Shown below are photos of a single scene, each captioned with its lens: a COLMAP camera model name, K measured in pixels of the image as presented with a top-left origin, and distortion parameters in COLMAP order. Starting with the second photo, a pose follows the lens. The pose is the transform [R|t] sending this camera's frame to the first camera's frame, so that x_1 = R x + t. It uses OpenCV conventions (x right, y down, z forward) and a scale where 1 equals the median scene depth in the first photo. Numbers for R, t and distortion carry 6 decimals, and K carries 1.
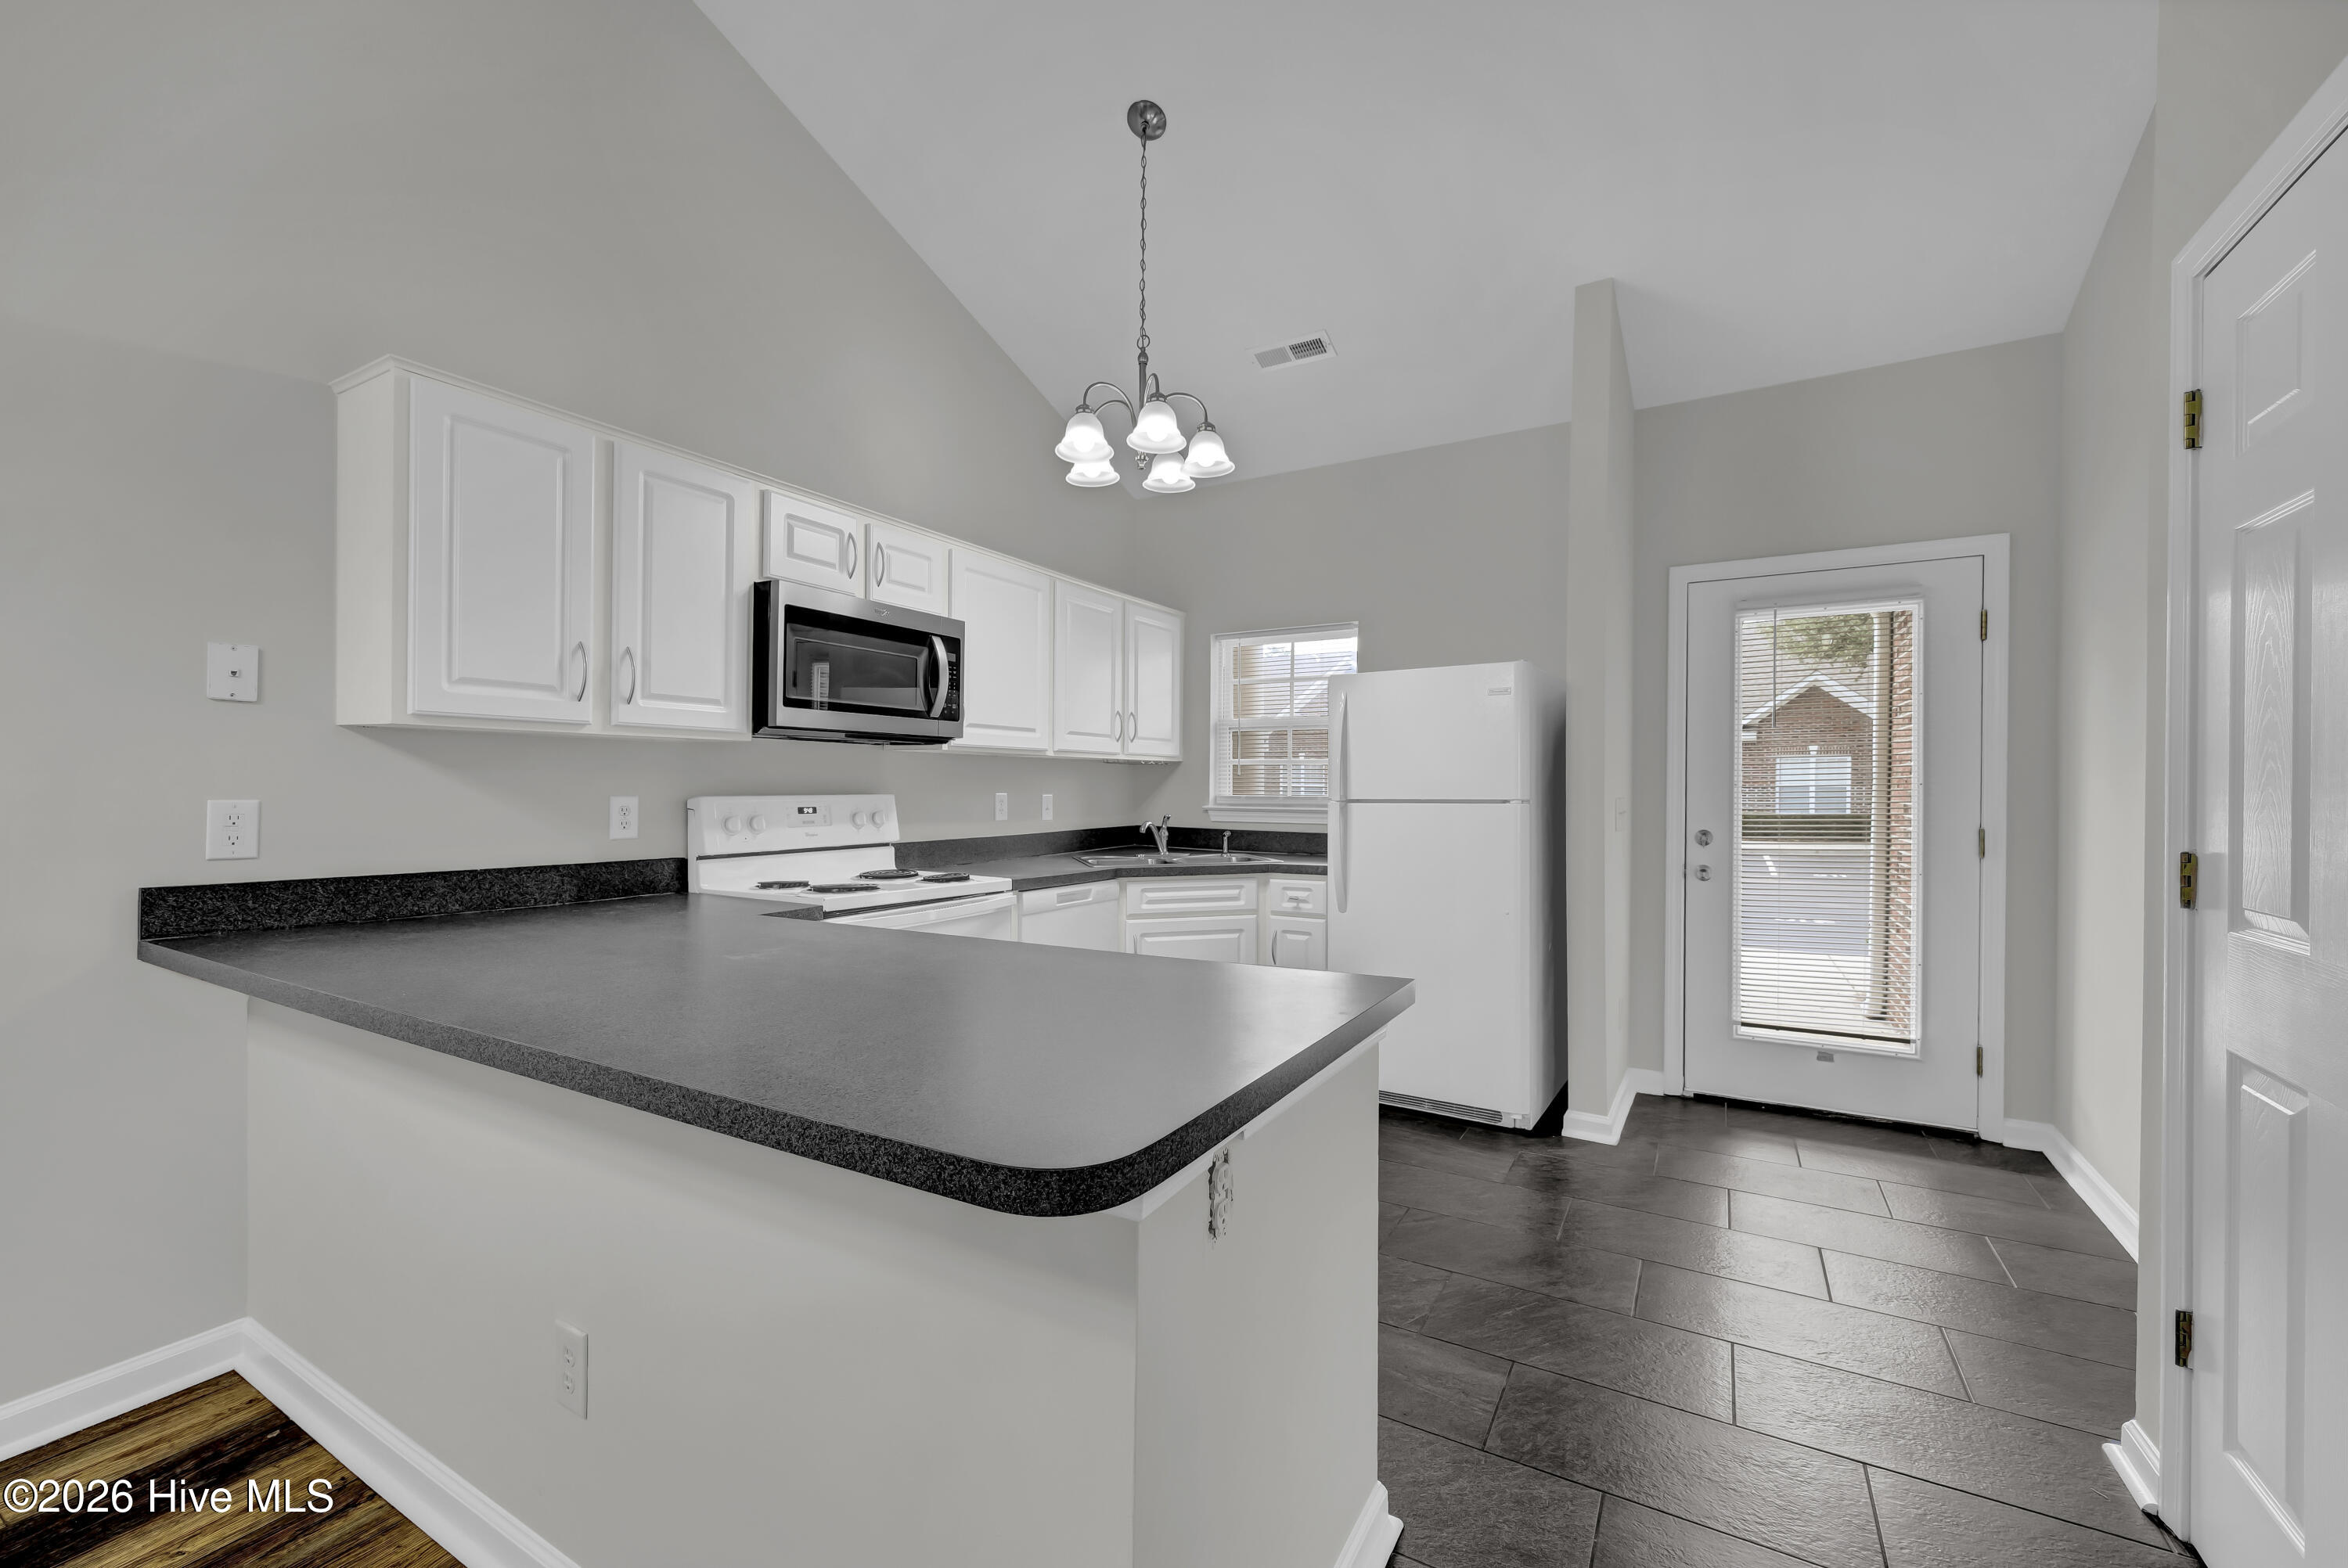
lens RADIAL K [[945.8, 0, 1190.4], [0, 945.8, 788.6], [0, 0, 1]] dist [-0.001454, -0.000160]
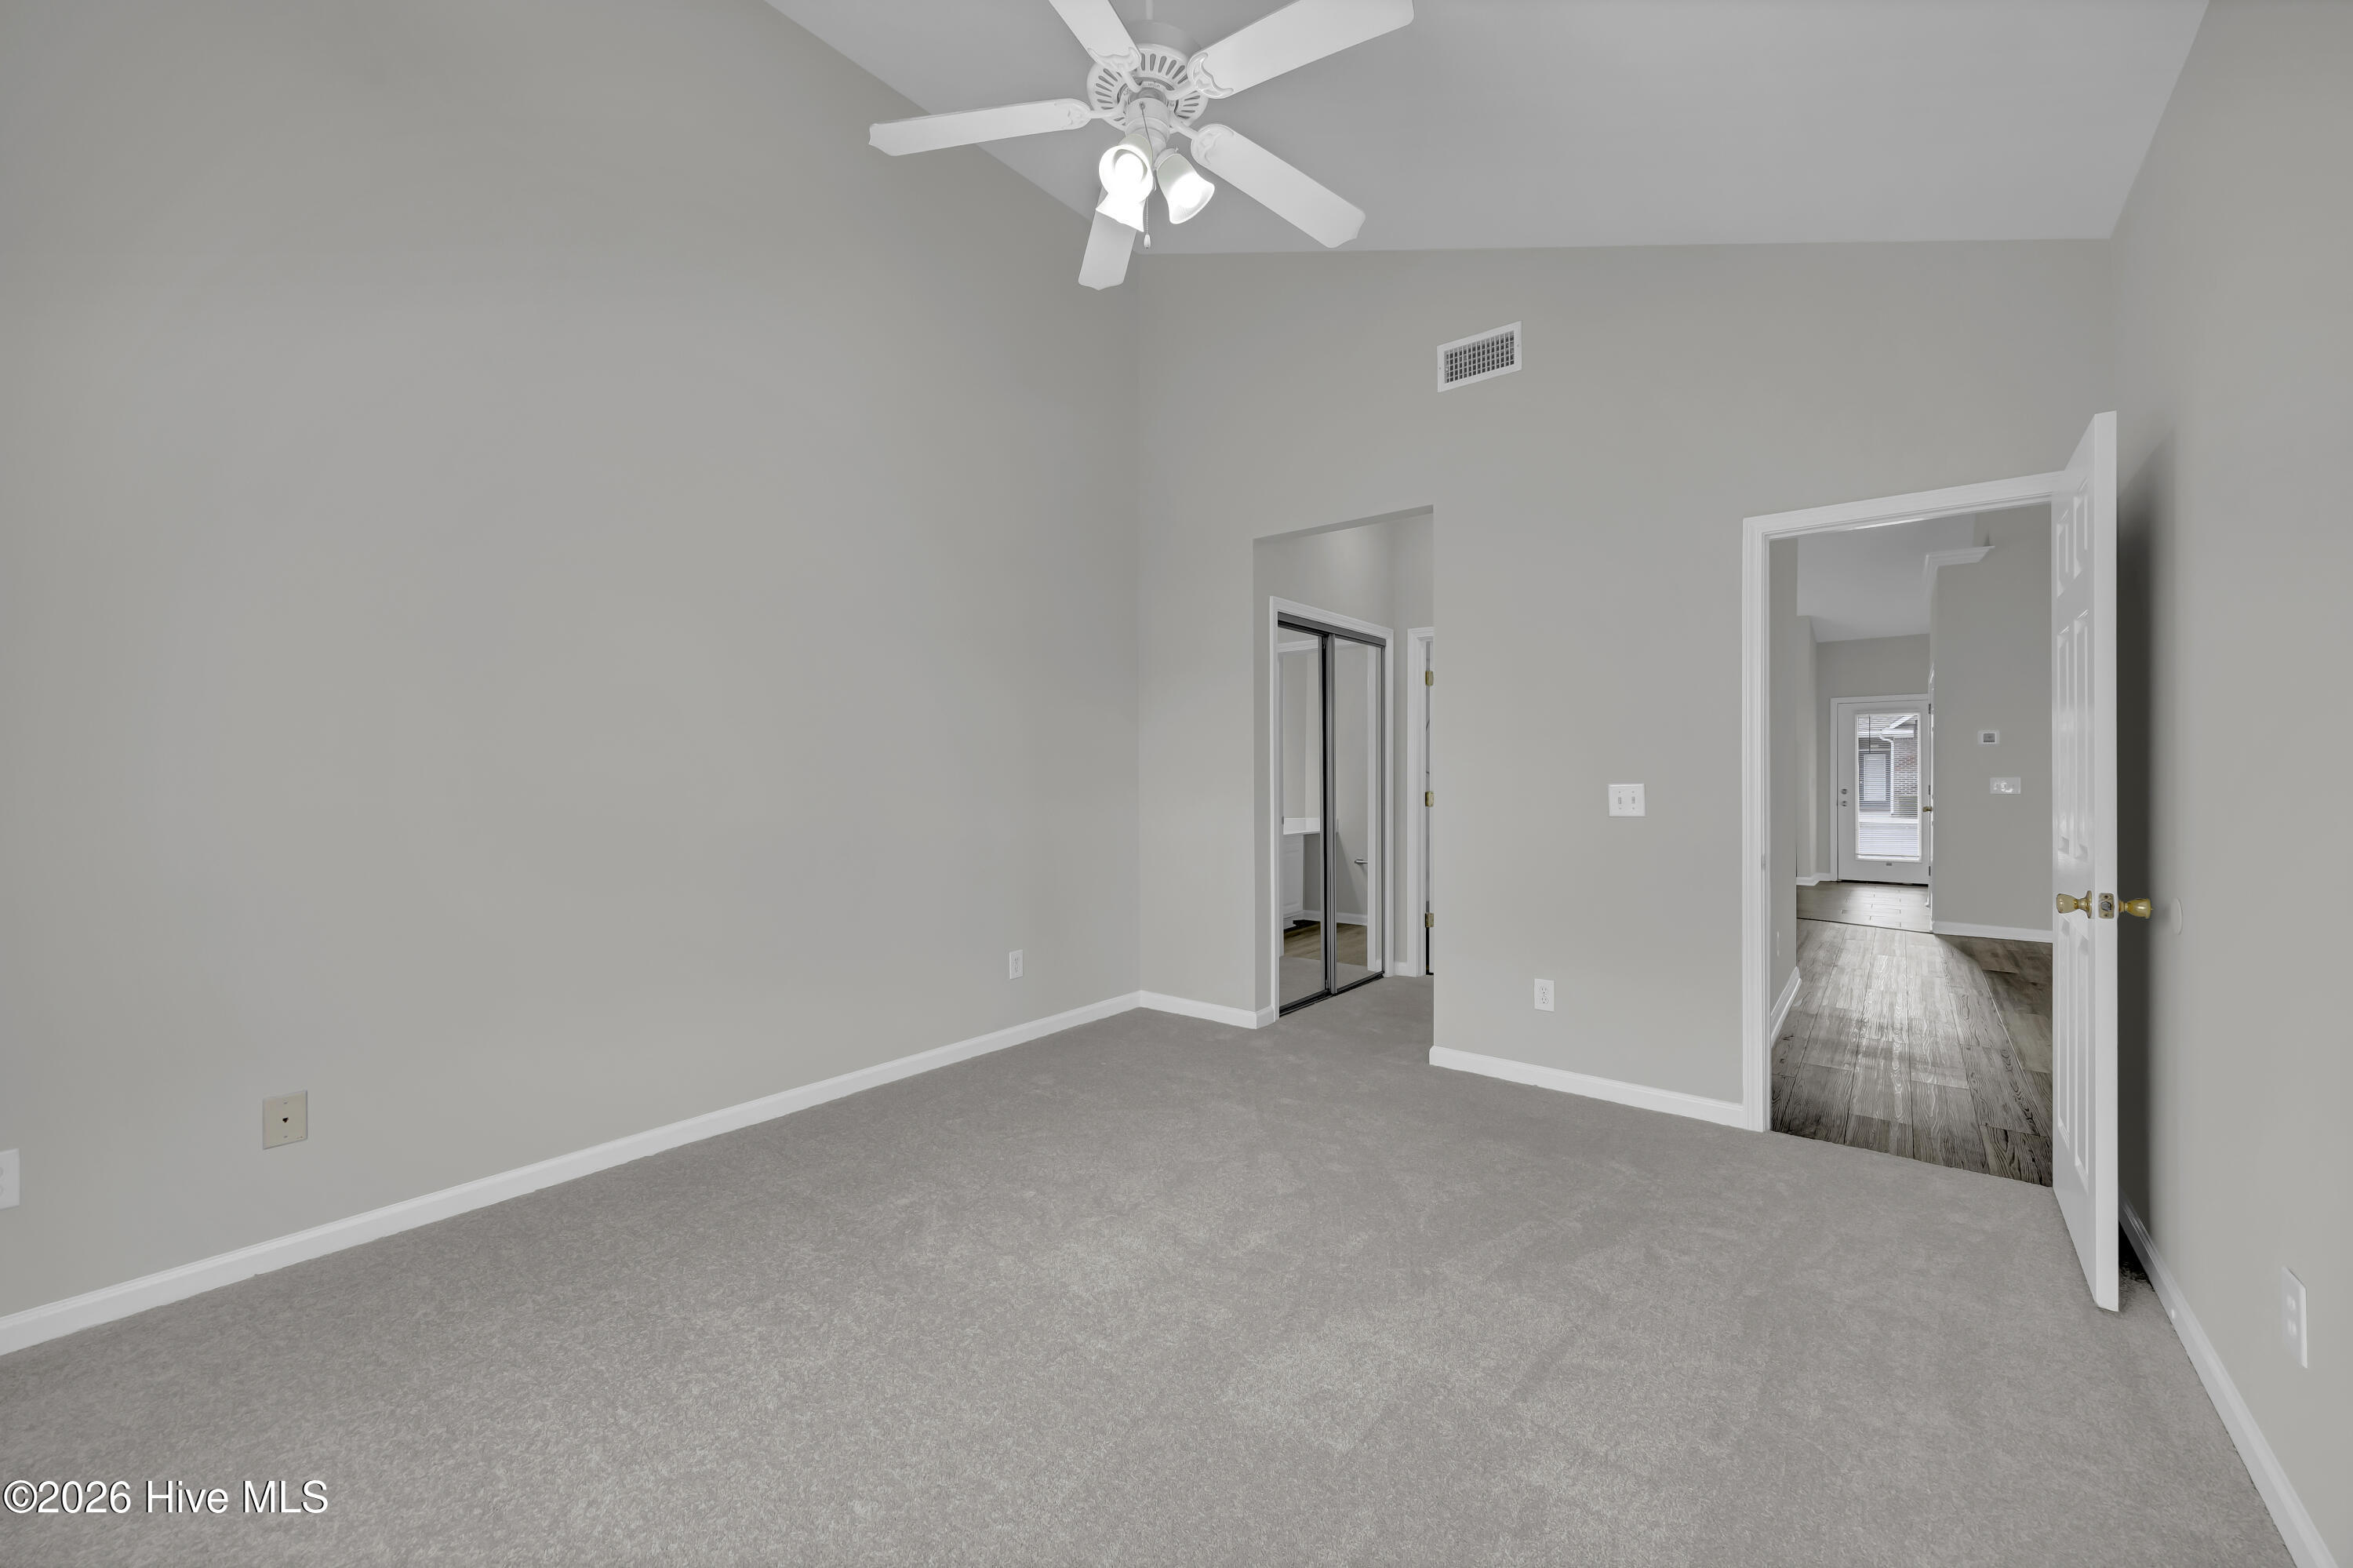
lens RADIAL K [[915.6, 0, 1183.7], [0, 915.6, 785.9], [0, 0, 1]] dist [-0.000691, 0.000027]
pose [[0.988418, -0.005339, -0.151663, -1.198002], [0.006515, 0.999952, 0.007262, -0.000099], [0.151617, -0.008166, 0.988406, -2.410026]]
